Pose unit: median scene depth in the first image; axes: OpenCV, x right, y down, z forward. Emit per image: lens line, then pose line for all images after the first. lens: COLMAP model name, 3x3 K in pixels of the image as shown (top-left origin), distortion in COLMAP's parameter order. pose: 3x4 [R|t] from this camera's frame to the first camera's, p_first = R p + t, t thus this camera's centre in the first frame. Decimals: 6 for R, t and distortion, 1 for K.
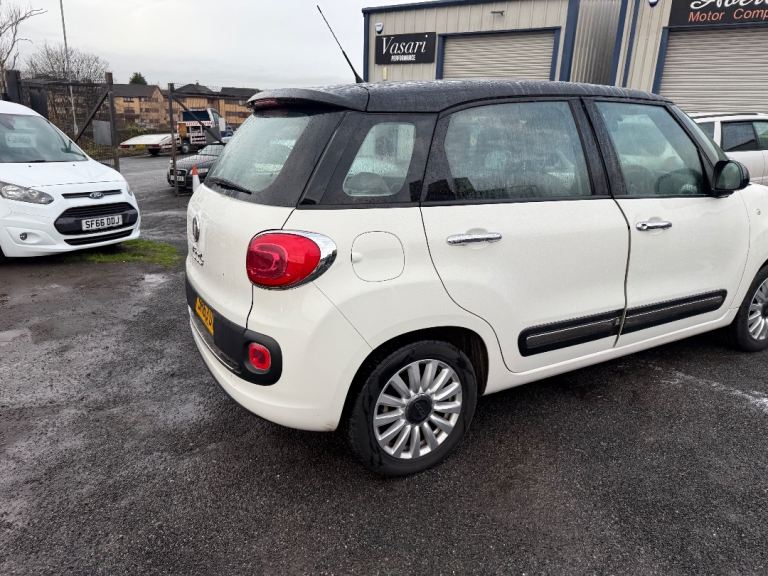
lens RADIAL K [[545.4, 0, 385.2], [0, 545.4, 290.2], [0, 0, 1]] dist [0.024716, -0.026771]
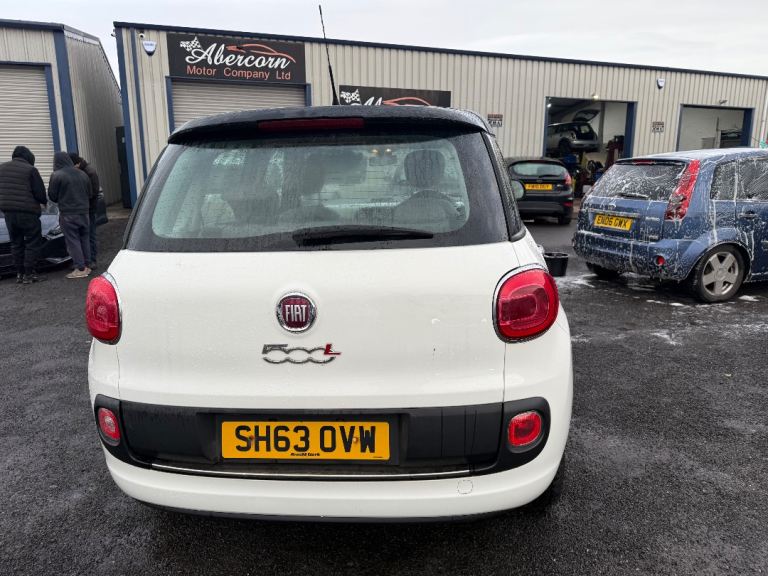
lens RADIAL K [[547.6, 0, 390.2], [0, 547.6, 276.4], [0, 0, 1]] dist [0.026829, -0.045940]
pose [[0.558507, -0.187269, 0.808084, -0.181668], [0.270026, 0.962167, 0.036348, -0.033345], [-0.784318, 0.197903, 0.587945, 0.122486]]
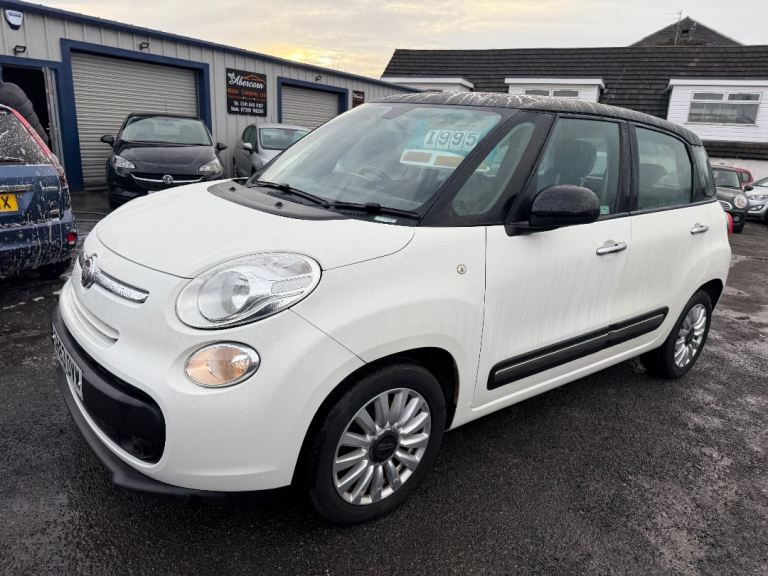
lens RADIAL K [[545.4, 0, 387.9], [0, 545.4, 287.2], [0, 0, 1]] dist [0.024716, -0.026771]
pose [[-0.977001, -0.028137, -0.211369, 0.187957], [-0.139577, 0.833775, 0.534170, -0.169354], [0.161204, 0.551387, -0.818526, 0.571402]]
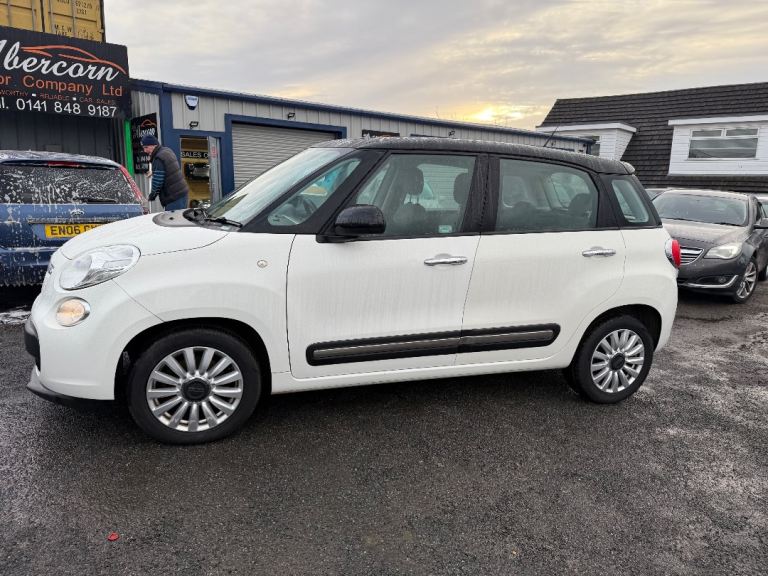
lens RADIAL K [[545.4, 0, 387.0], [0, 545.4, 288.8], [0, 0, 1]] dist [0.024716, -0.026771]
pose [[-0.988391, -0.082464, 0.127601, 0.035723], [-0.010600, 0.875259, 0.483538, -0.189999], [-0.151559, 0.476572, -0.865973, 0.632717]]
